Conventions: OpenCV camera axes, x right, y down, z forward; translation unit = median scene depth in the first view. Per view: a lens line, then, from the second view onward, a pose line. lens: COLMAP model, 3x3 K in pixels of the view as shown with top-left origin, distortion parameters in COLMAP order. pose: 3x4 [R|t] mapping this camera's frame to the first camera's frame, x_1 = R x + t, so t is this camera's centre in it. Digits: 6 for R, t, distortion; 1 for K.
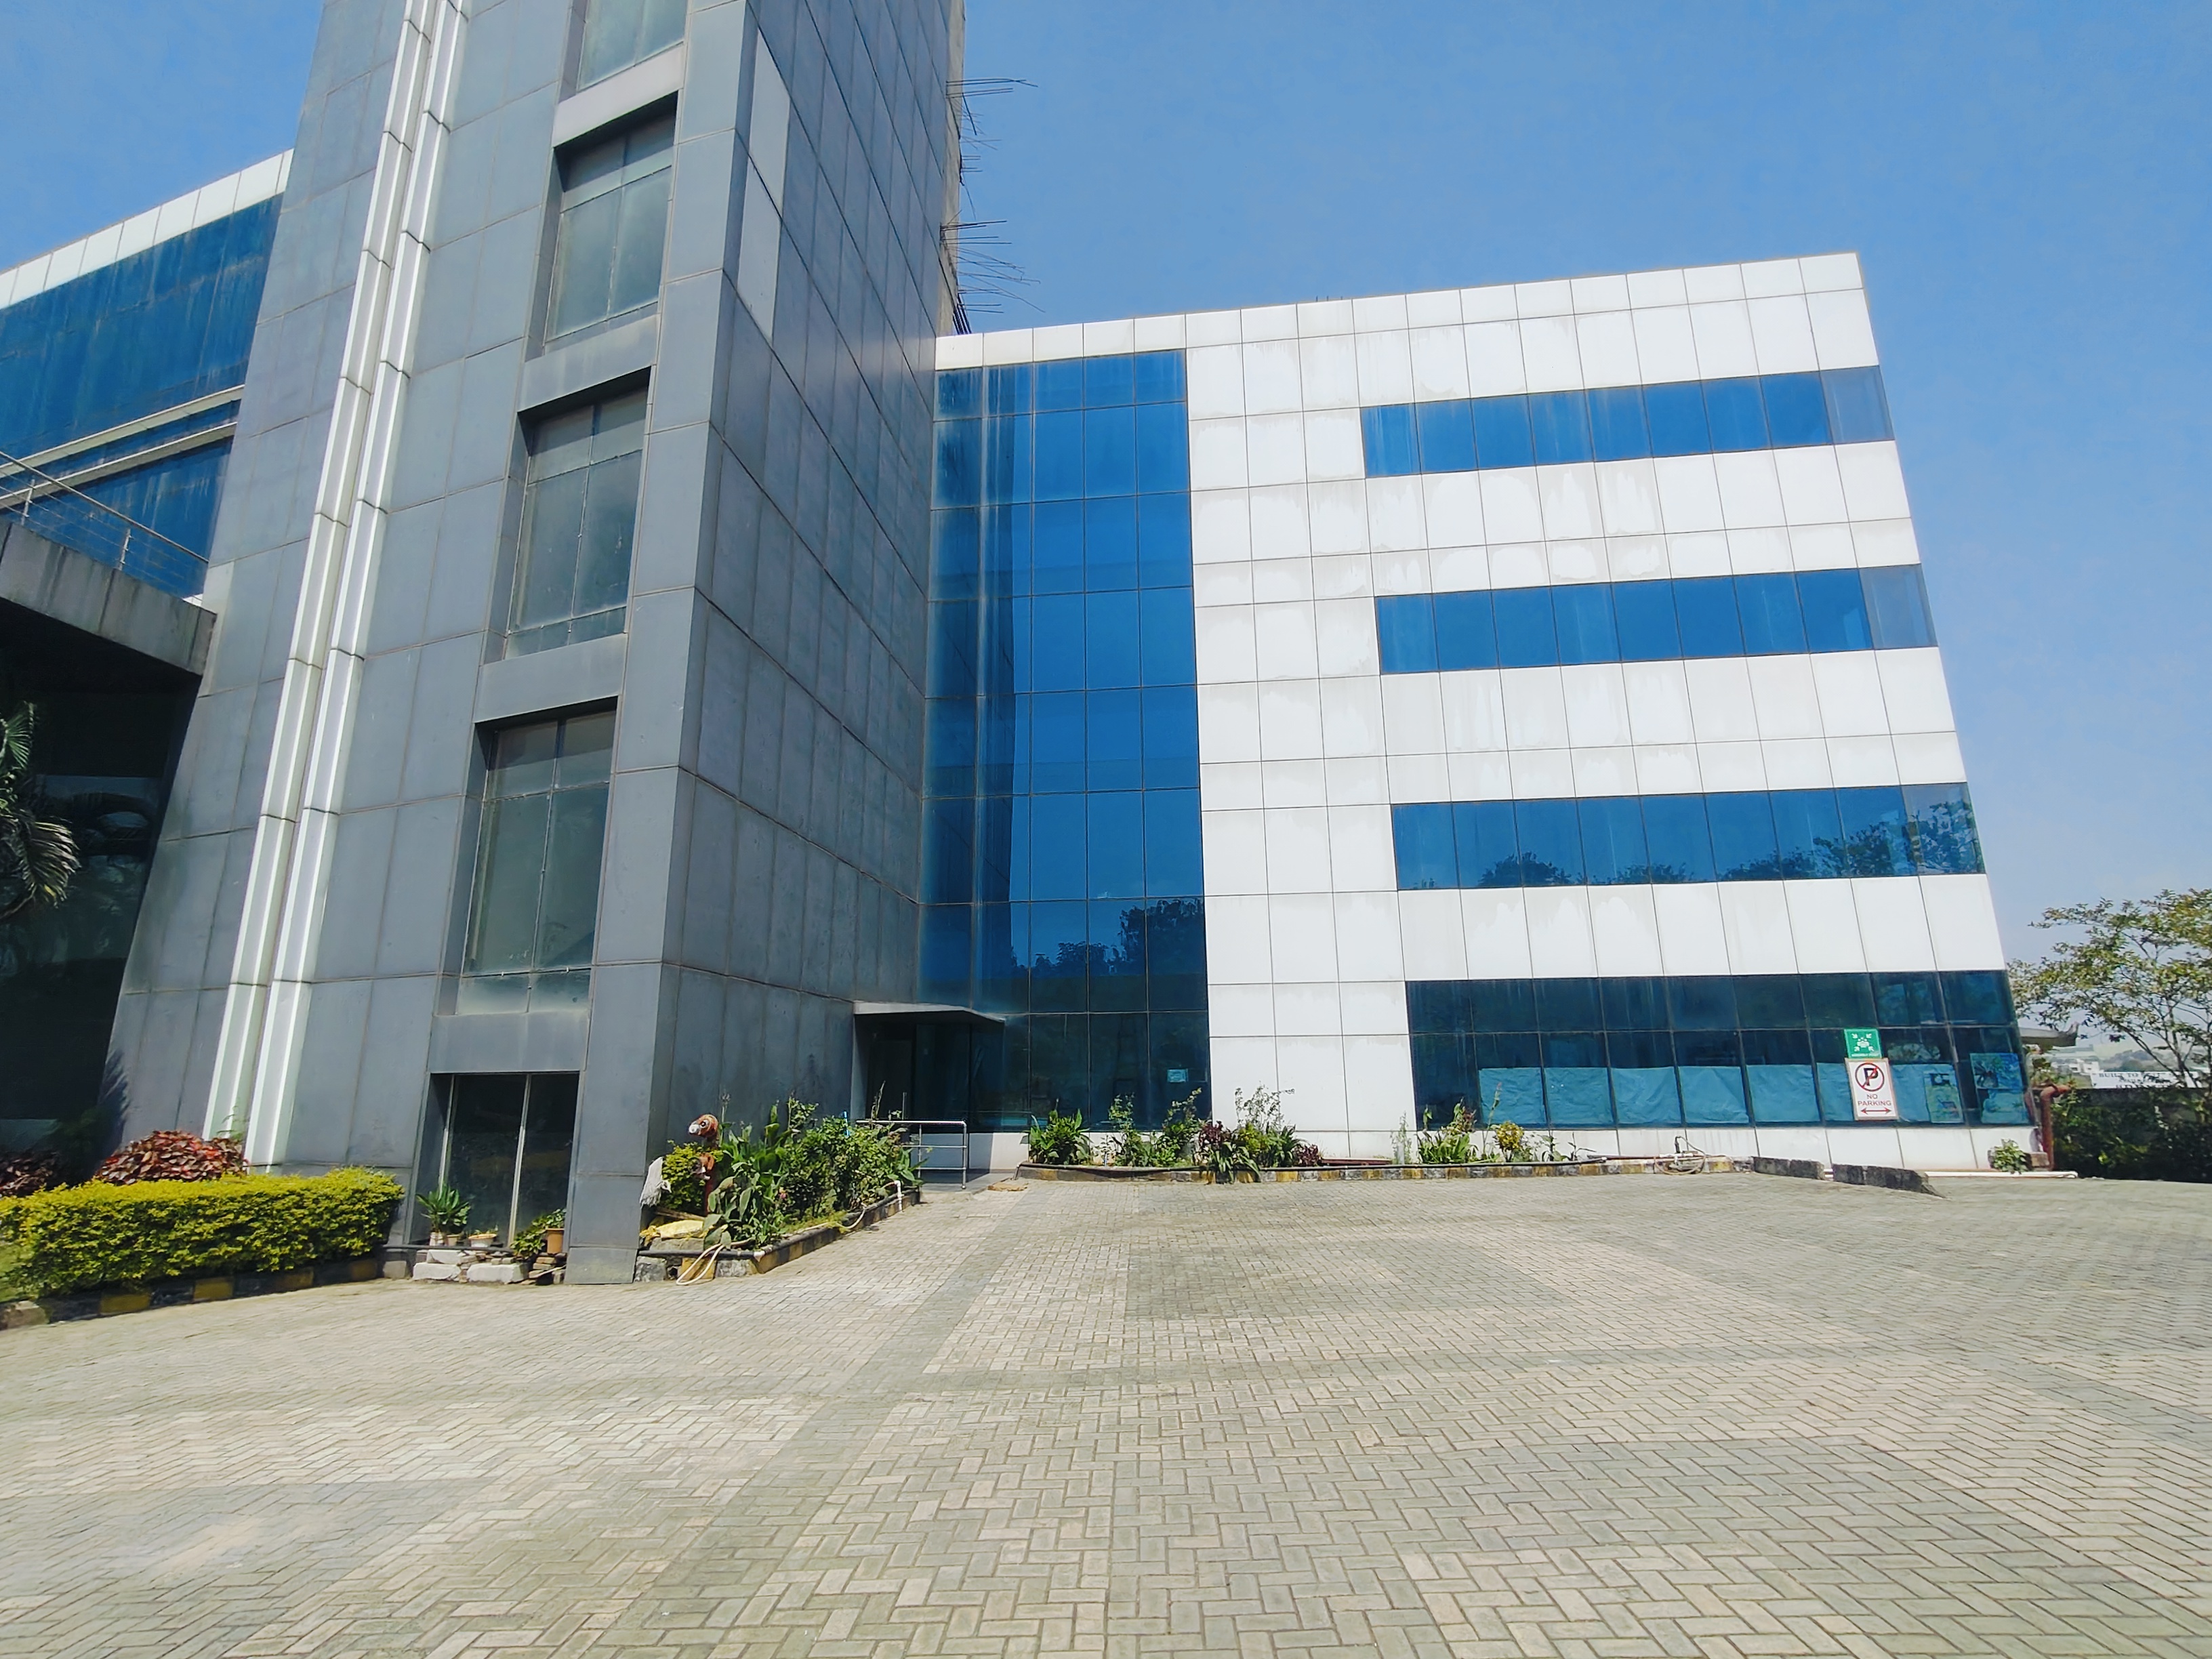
lens RADIAL K [[1058.6, 0, 1091.9], [0, 1058.6, 823.3], [0, 0, 1]] dist [-0.008081, 0.005157]
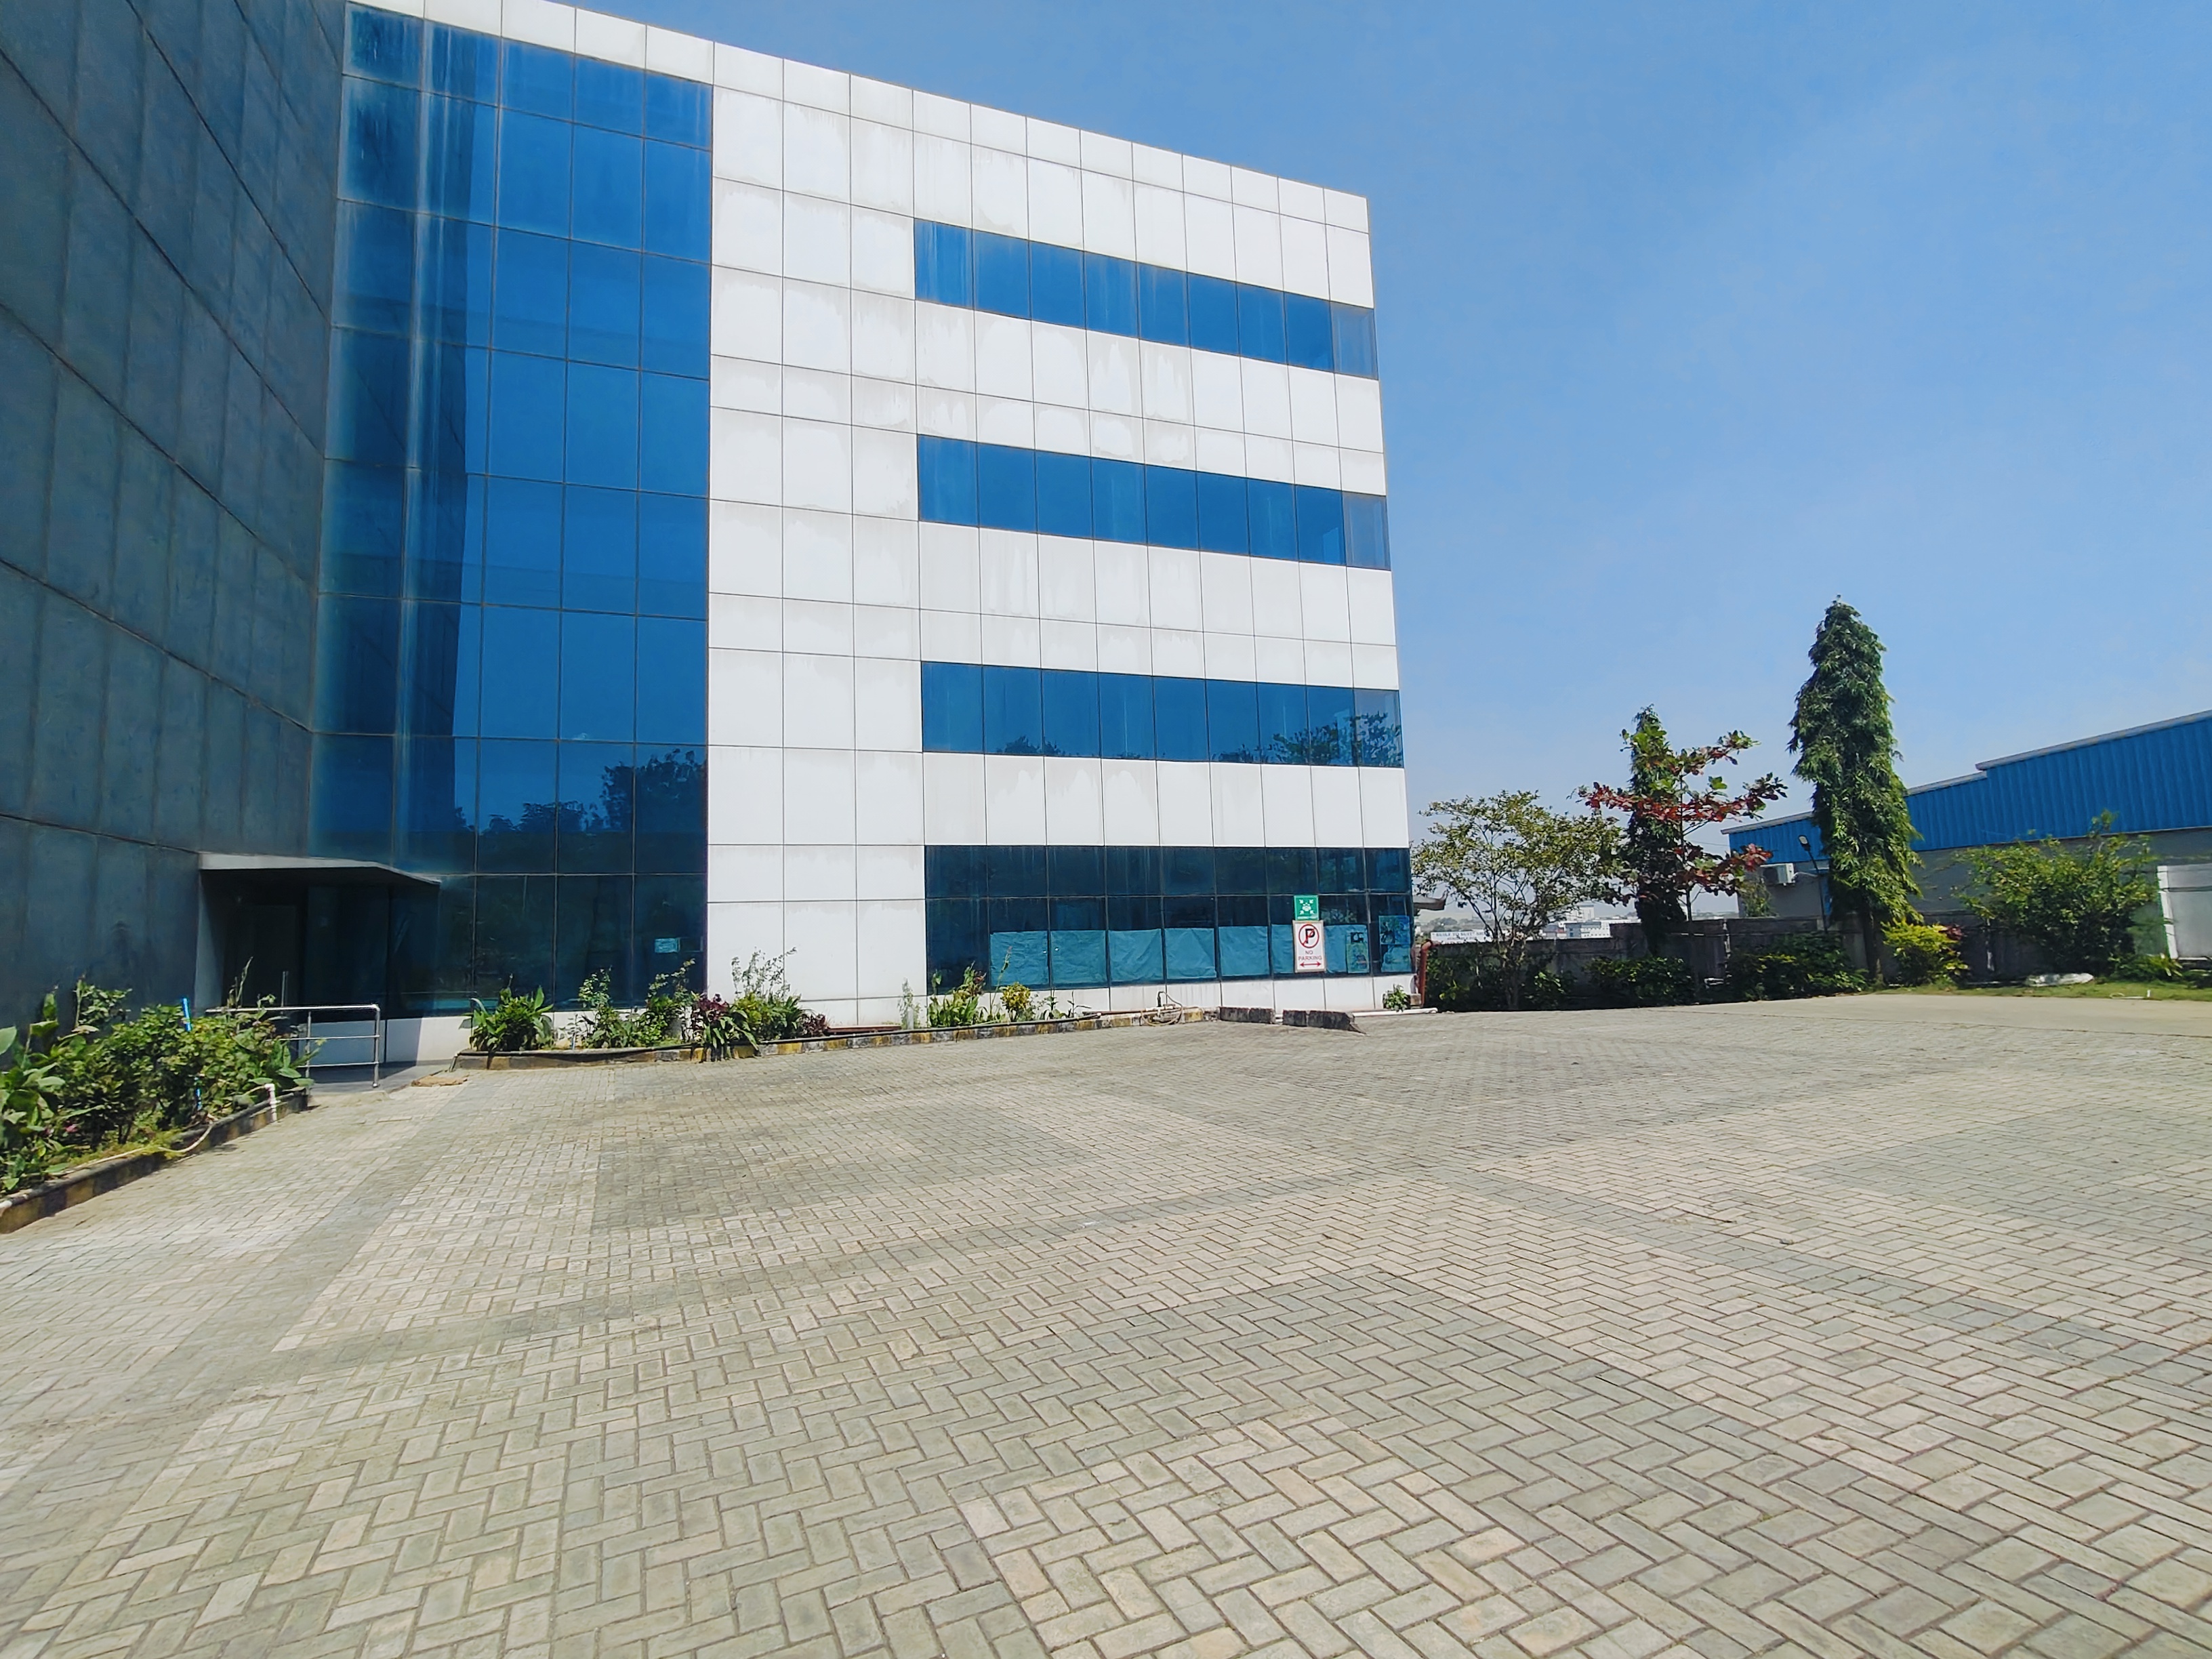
lens RADIAL K [[1058.6, 0, 1088.7], [0, 1058.6, 838.9], [0, 0, 1]] dist [-0.008081, 0.005157]
pose [[0.895984, 0.028058, 0.443198, 0.004109], [-0.085827, 0.990127, 0.110826, 0.034926], [-0.435713, -0.137337, 0.889547, 0.113436]]
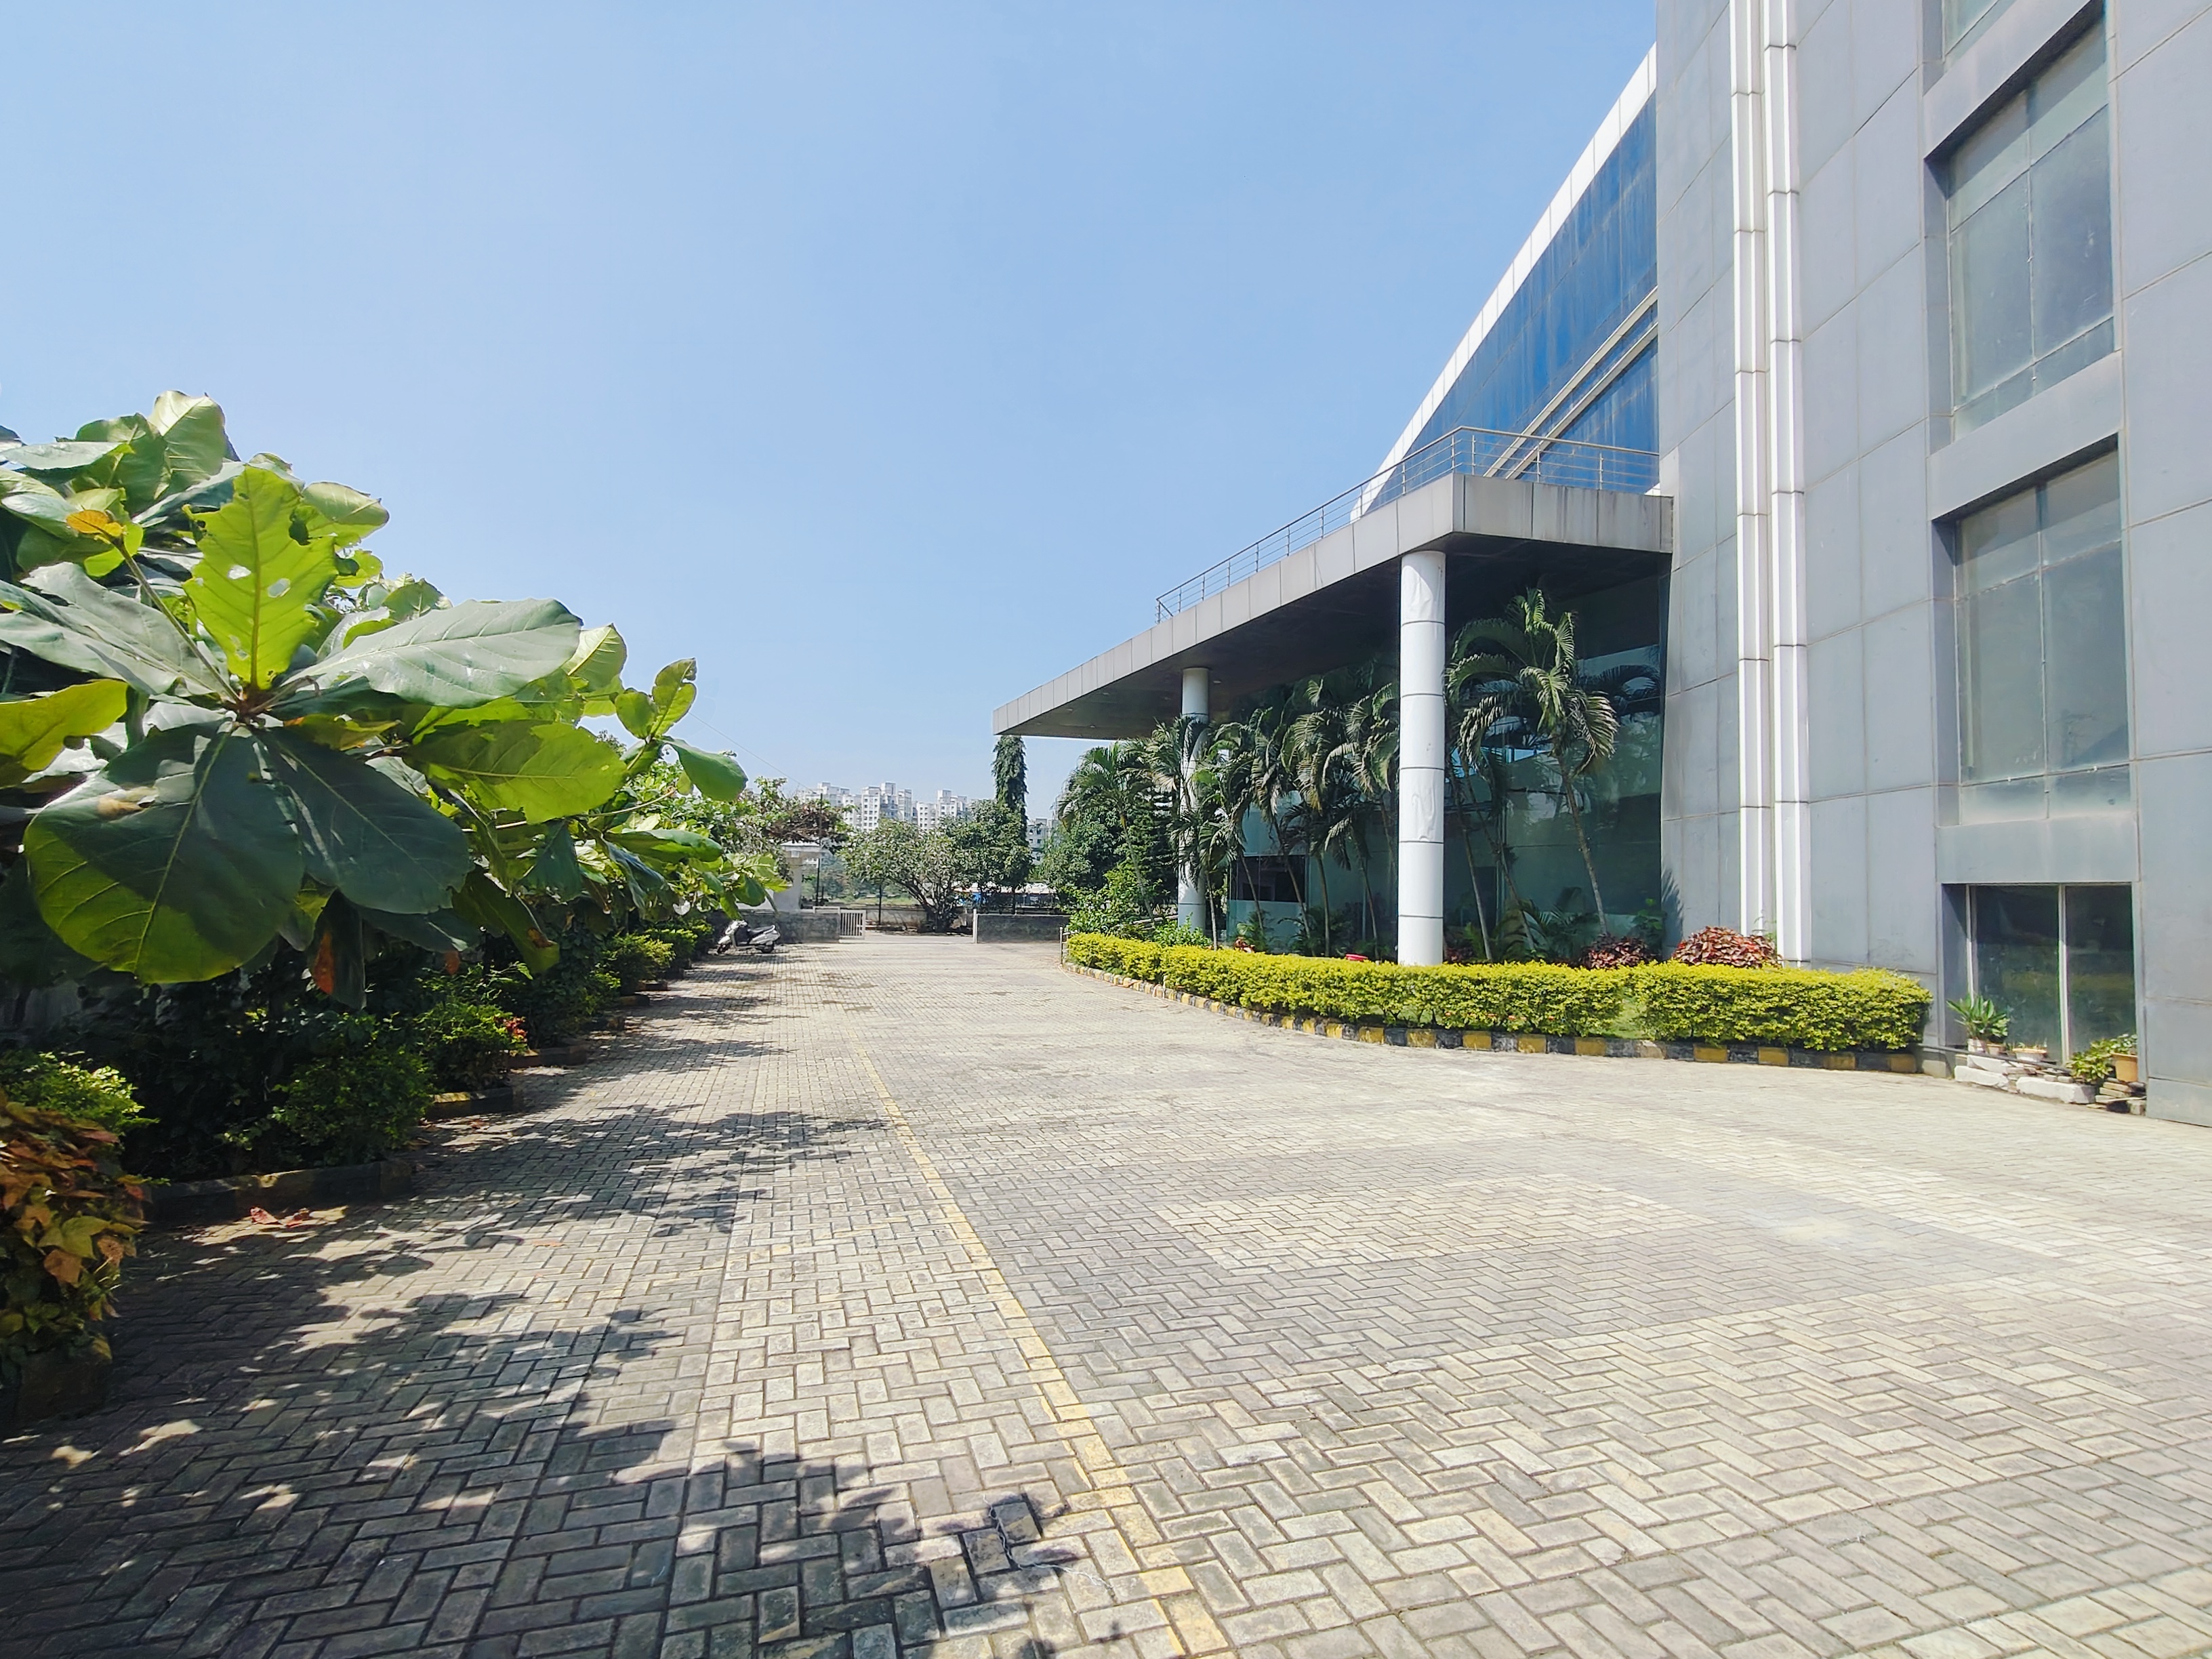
lens RADIAL K [[1058.6, 0, 1083.9], [0, 1058.6, 838.3], [0, 0, 1]] dist [-0.008081, 0.005157]
pose [[0.333330, -0.029965, -0.942334, 0.040305], [0.200716, 0.978838, 0.039874, -0.006391], [0.921197, -0.202433, 0.332290, -0.062348]]
